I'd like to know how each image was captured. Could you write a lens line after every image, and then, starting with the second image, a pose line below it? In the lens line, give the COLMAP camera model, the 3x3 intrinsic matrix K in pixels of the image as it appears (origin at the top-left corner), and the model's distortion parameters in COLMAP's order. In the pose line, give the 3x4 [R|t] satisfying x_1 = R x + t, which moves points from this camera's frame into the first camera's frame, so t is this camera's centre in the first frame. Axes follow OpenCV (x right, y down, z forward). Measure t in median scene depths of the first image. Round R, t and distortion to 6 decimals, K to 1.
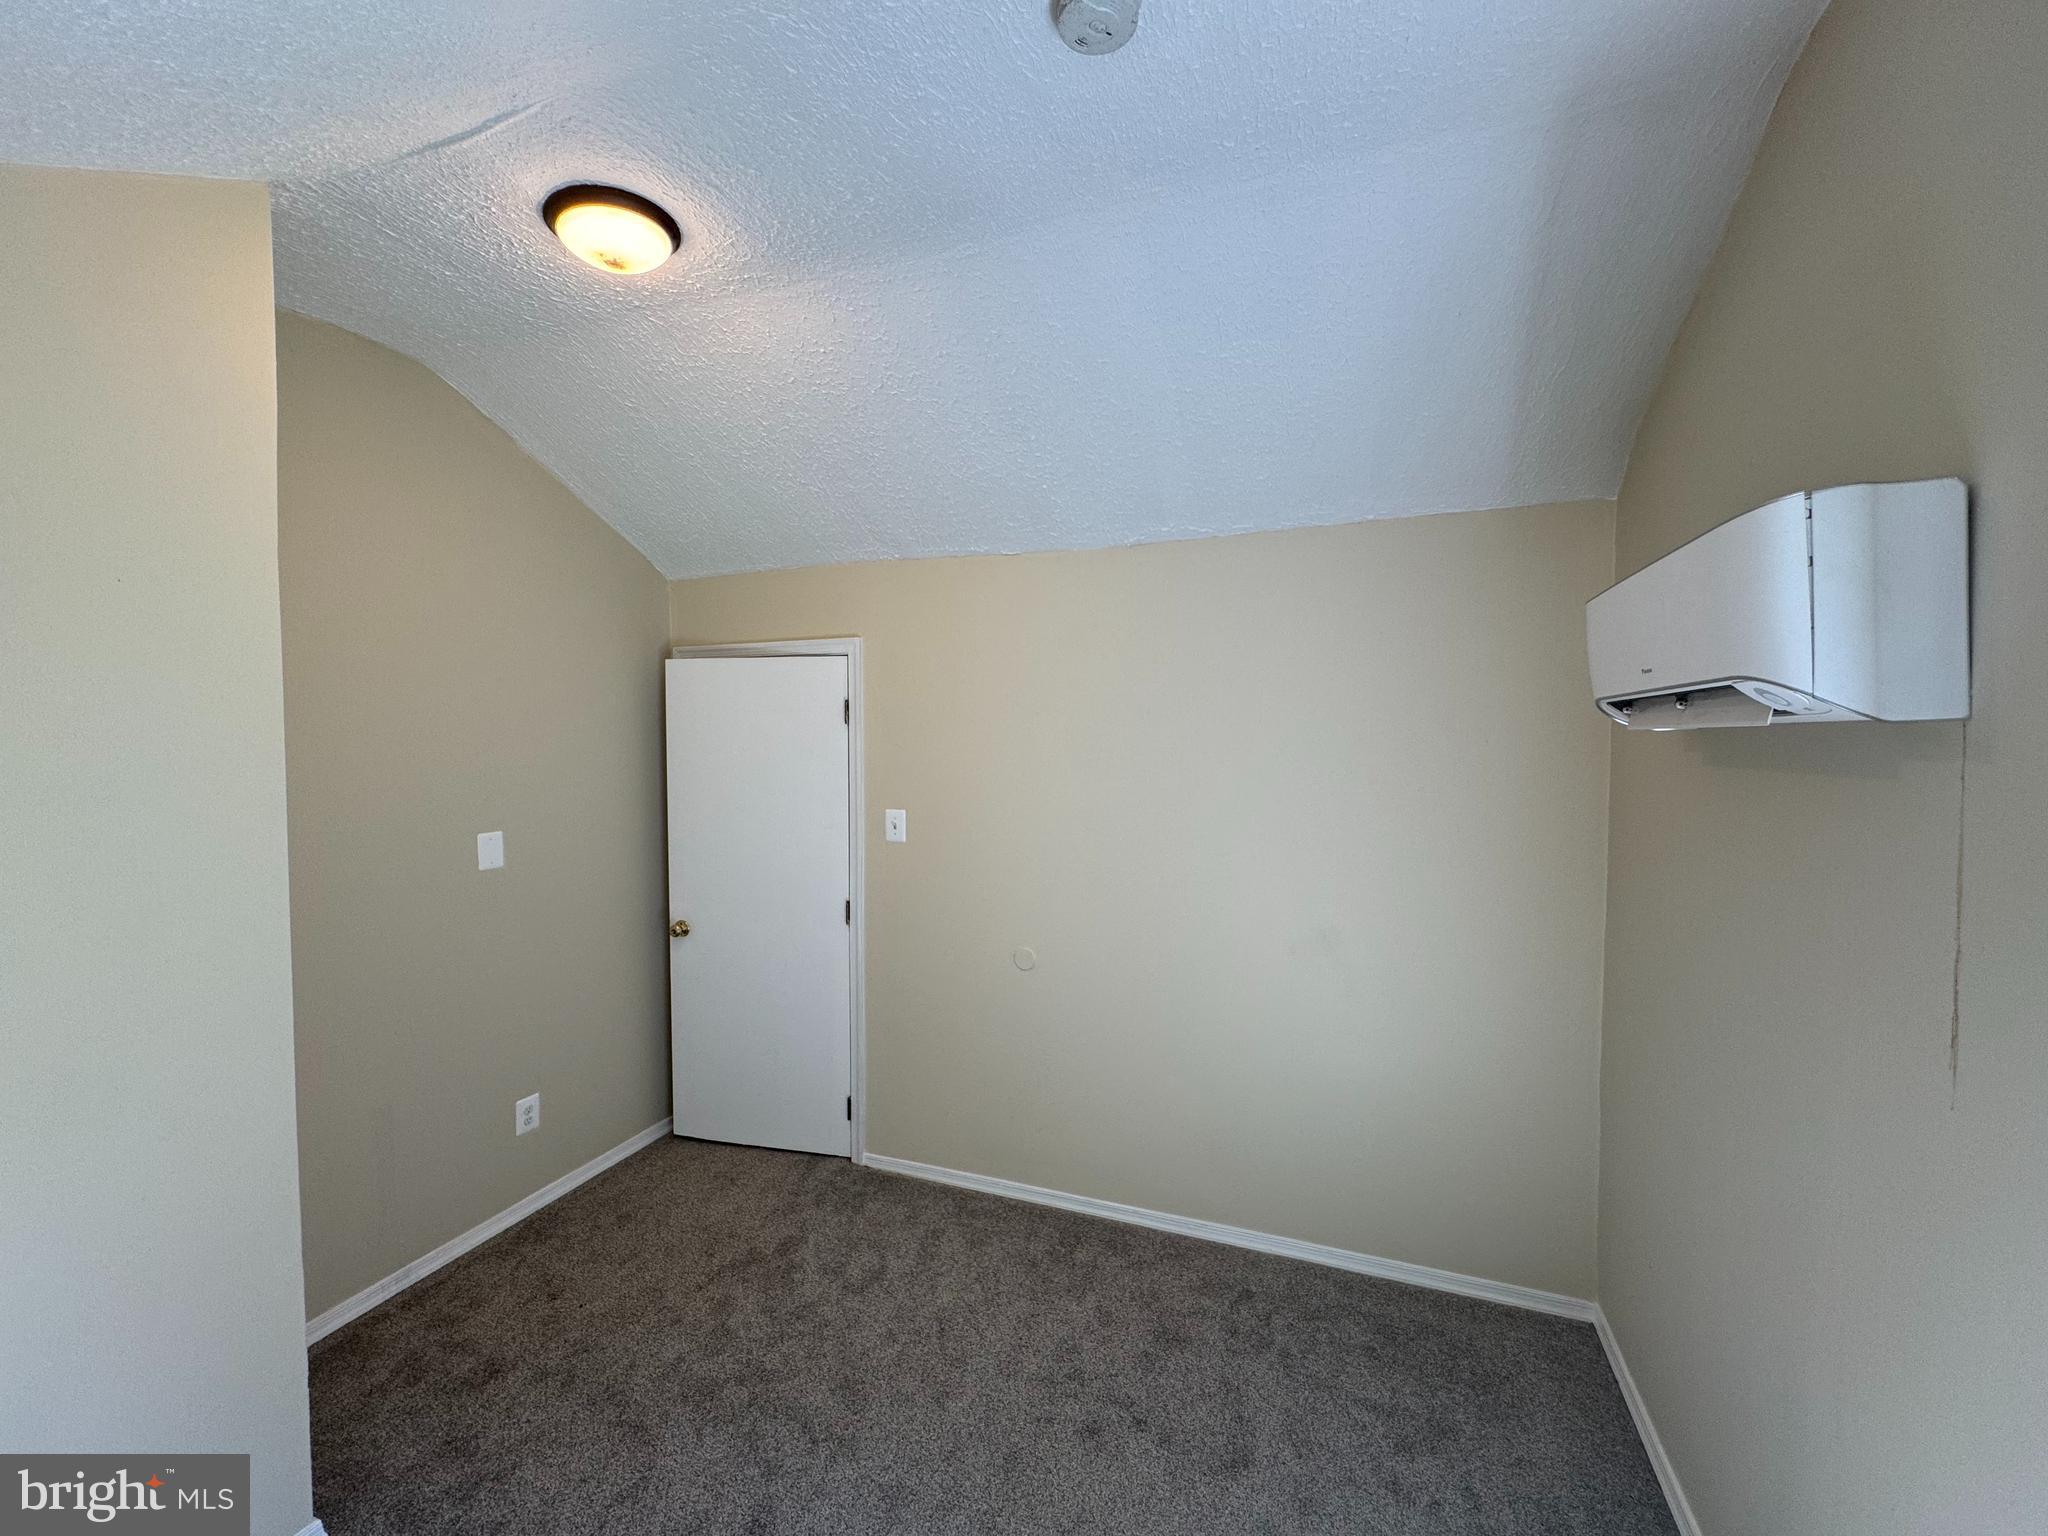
lens RADIAL K [[821.1, 0, 1020.0], [0, 821.1, 760.5], [0, 0, 1]] dist [-0.001569, 0.000819]
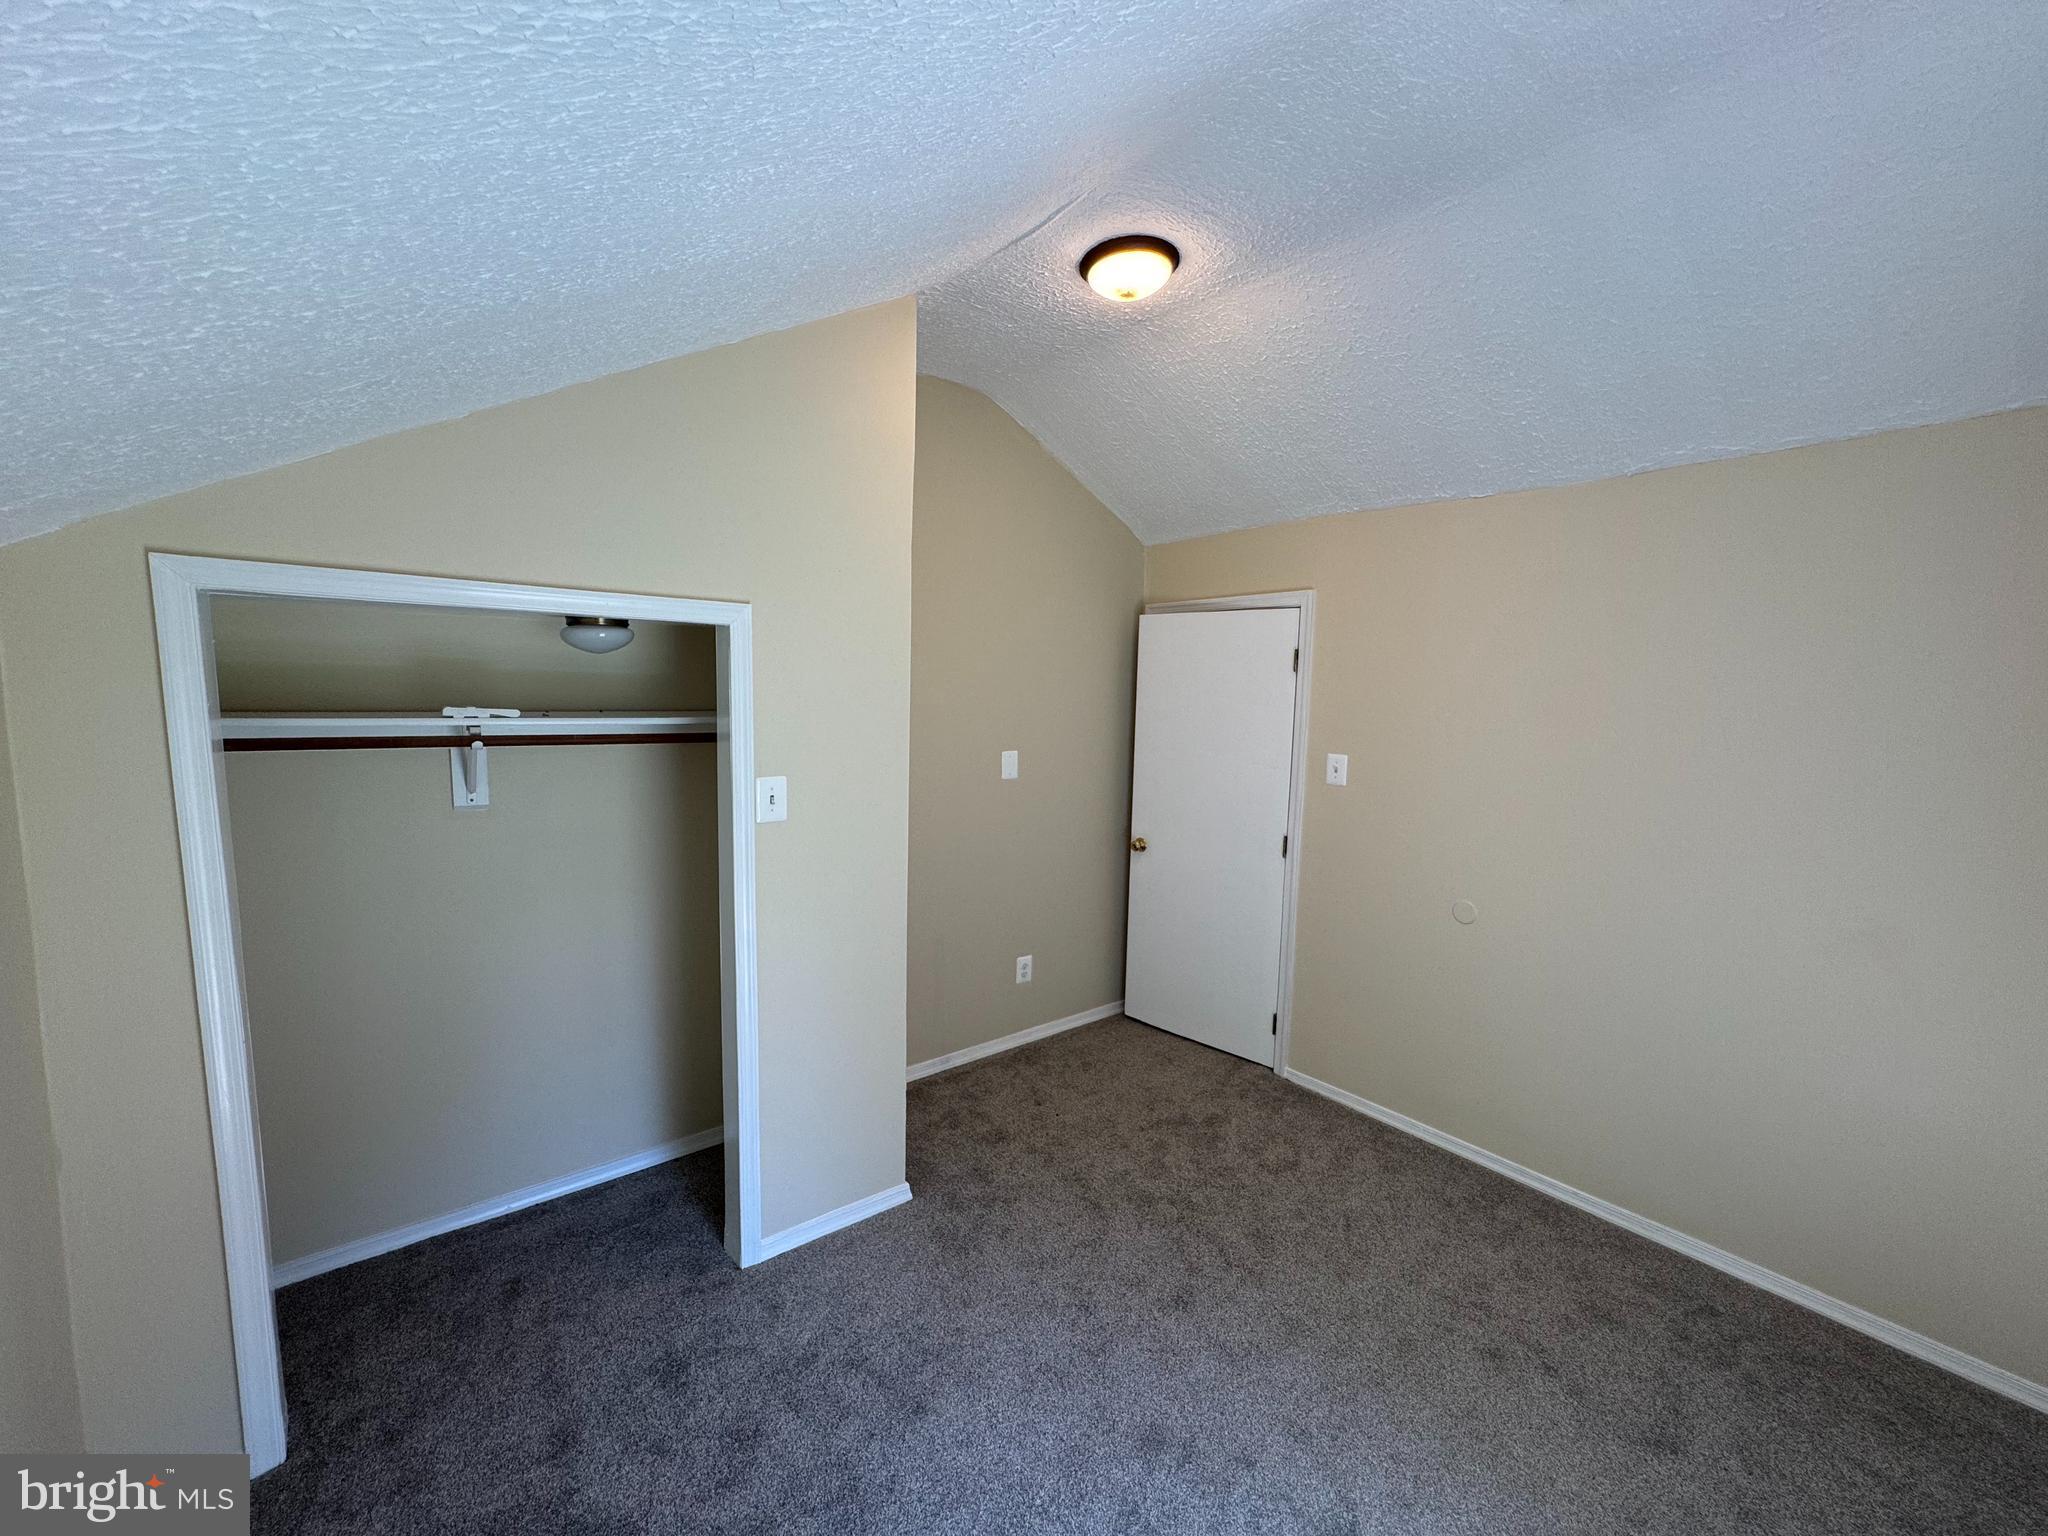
lens RADIAL K [[821.1, 0, 1020.5], [0, 821.1, 771.8], [0, 0, 1]] dist [-0.001569, 0.000819]
pose [[0.862992, 0.072635, -0.499968, 0.030119], [-0.039967, 0.996325, 0.075758, 0.022080], [0.503634, -0.045397, 0.862724, -0.135401]]
